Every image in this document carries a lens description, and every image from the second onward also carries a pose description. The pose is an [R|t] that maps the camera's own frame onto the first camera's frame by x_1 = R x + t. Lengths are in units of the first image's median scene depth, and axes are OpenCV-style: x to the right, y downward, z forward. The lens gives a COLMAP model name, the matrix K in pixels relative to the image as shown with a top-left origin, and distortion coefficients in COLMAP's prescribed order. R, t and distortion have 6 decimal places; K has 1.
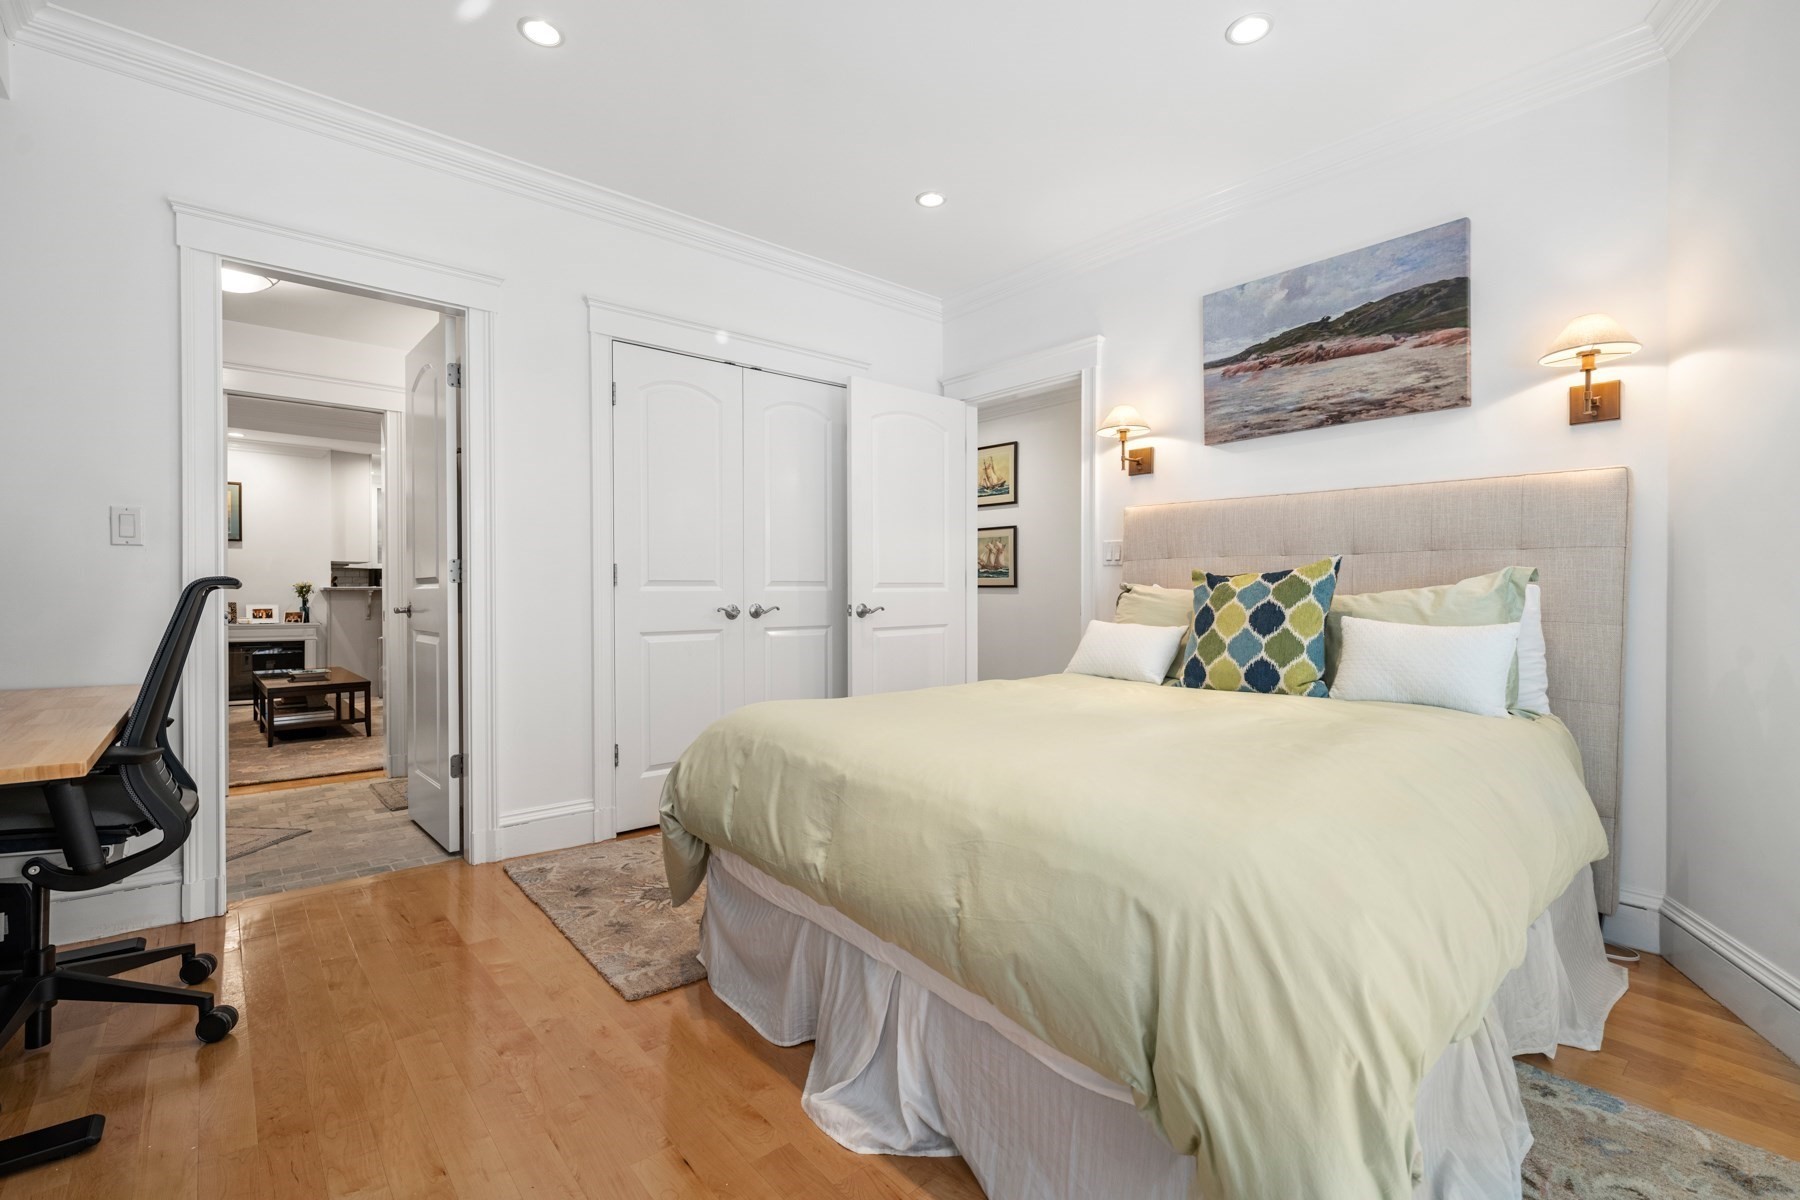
lens RADIAL K [[801.4, 0, 895.1], [0, 801.4, 604.2], [0, 0, 1]] dist [0.000496, 0.000203]
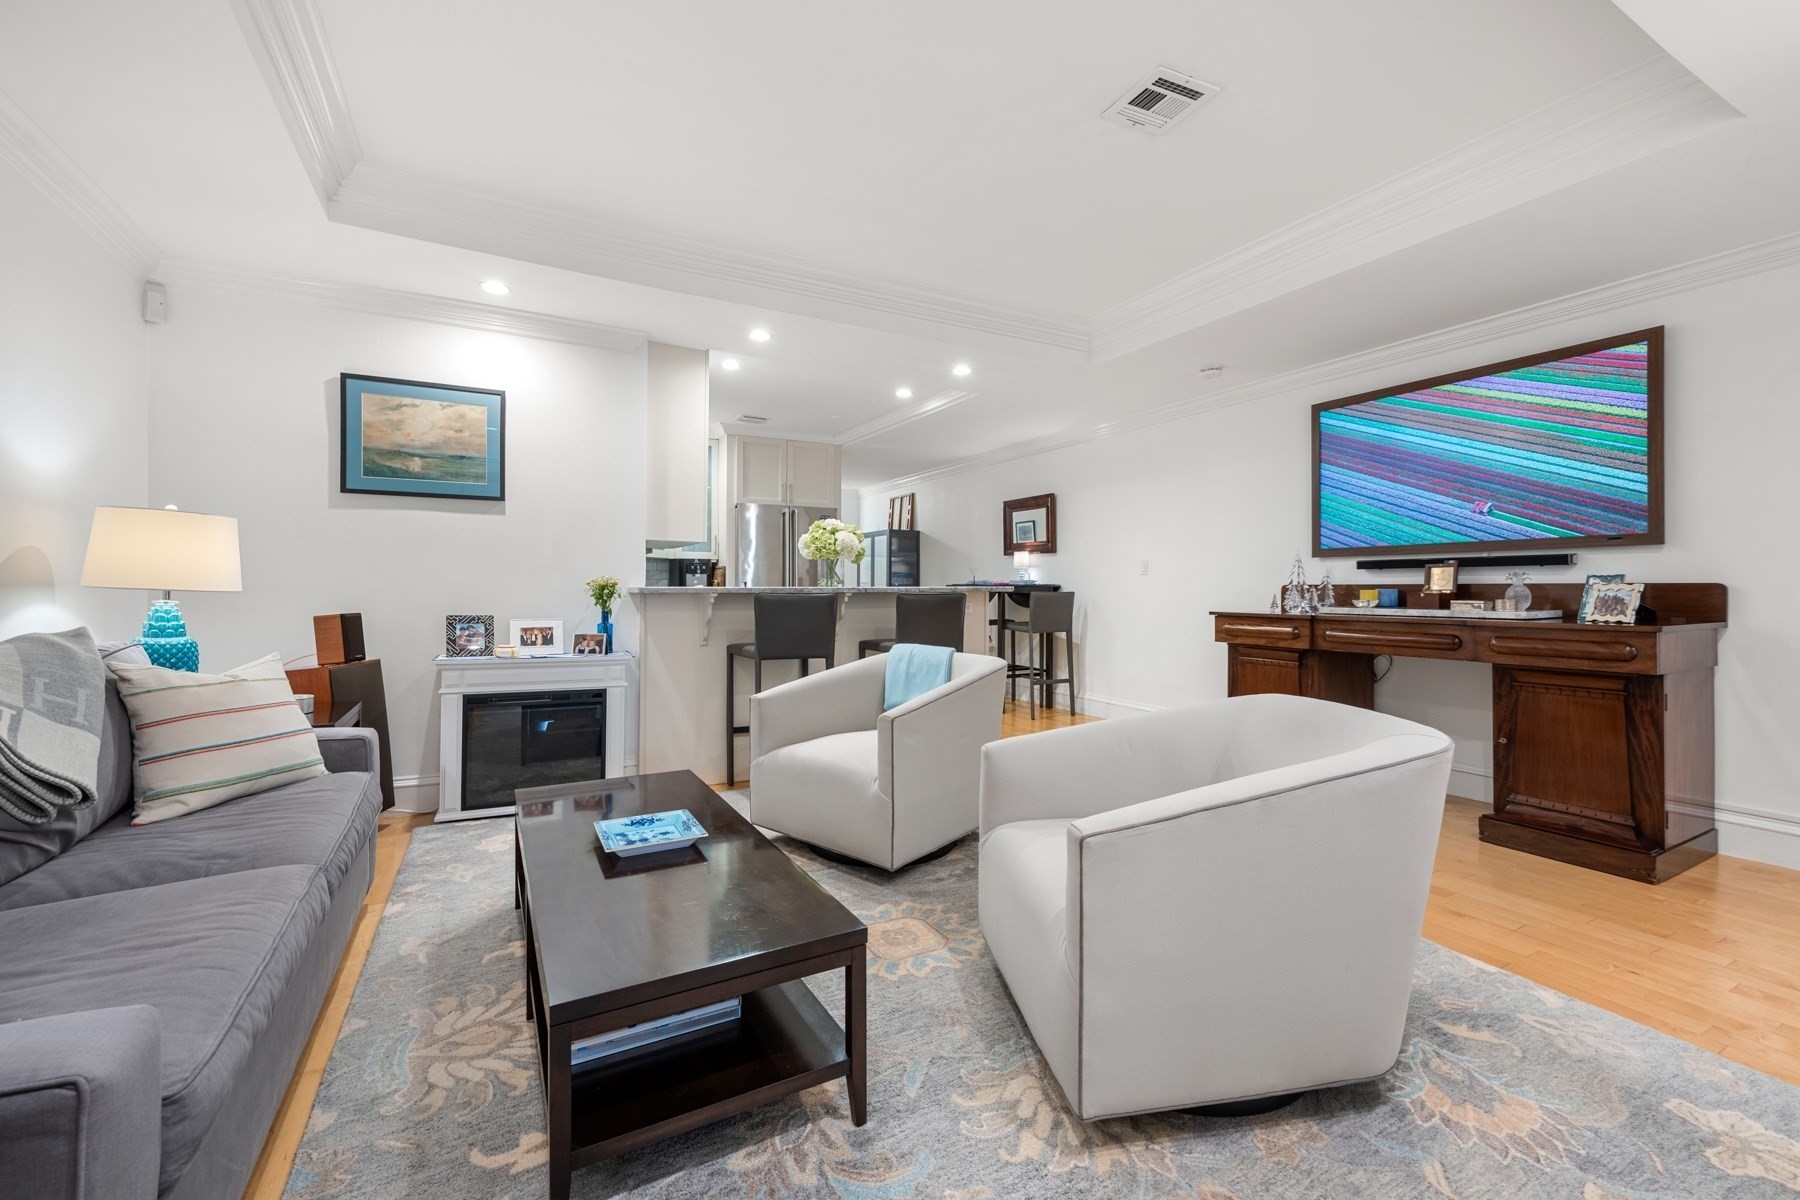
lens RADIAL K [[757.2, 0, 911.2], [0, 757.2, 589.0], [0, 0, 1]] dist [-0.002052, 0.000021]
pose [[0.977701, 0.001199, -0.209997, -0.433587], [-0.003859, 0.999917, -0.012259, -0.014428], [0.209965, 0.012796, 0.977625, 0.551879]]
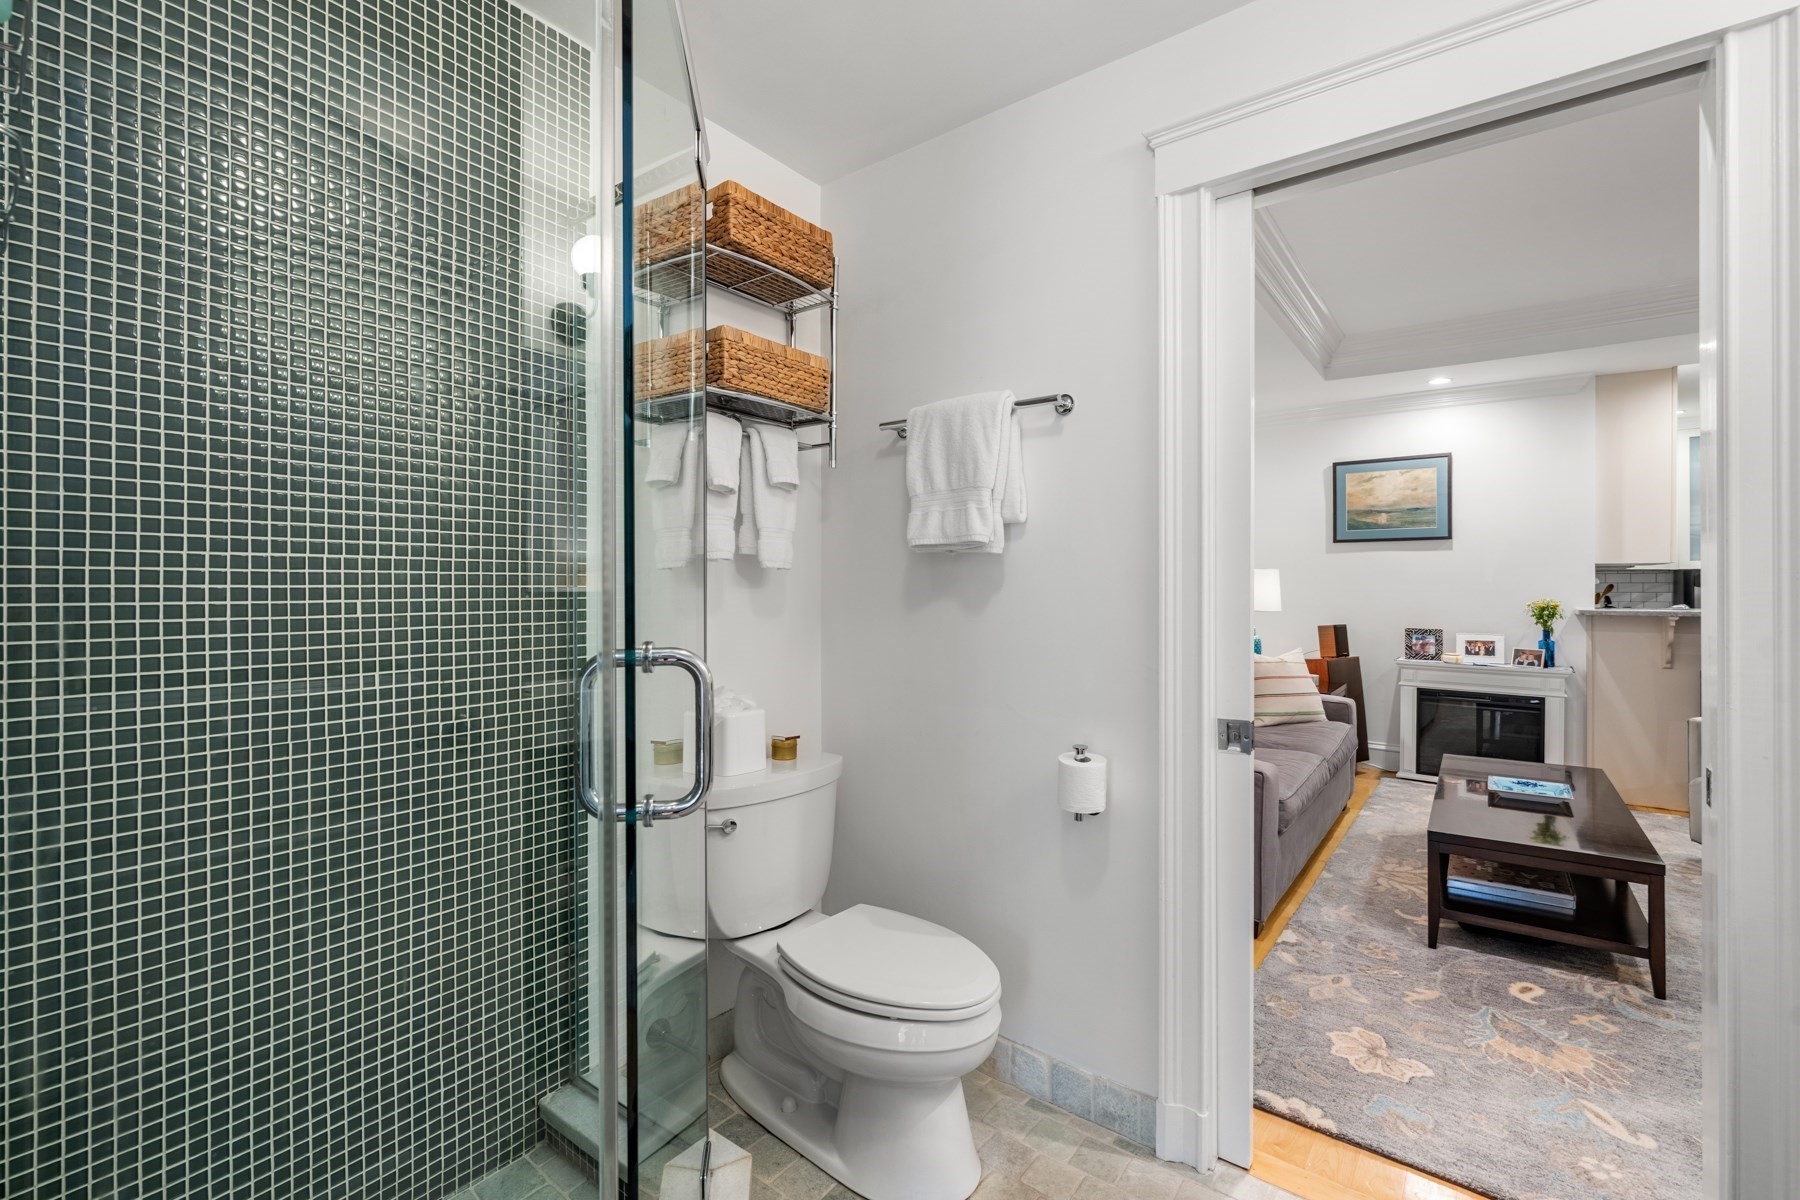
lens RADIAL K [[784.8, 0, 899.2], [0, 784.8, 585.0], [0, 0, 1]] dist [-0.000298, 0.000283]
pose [[0.205935, -0.004999, -0.978553, -0.256262], [-0.011024, 0.999912, -0.007428, -0.029314], [0.978503, 0.012317, 0.205862, 0.398245]]
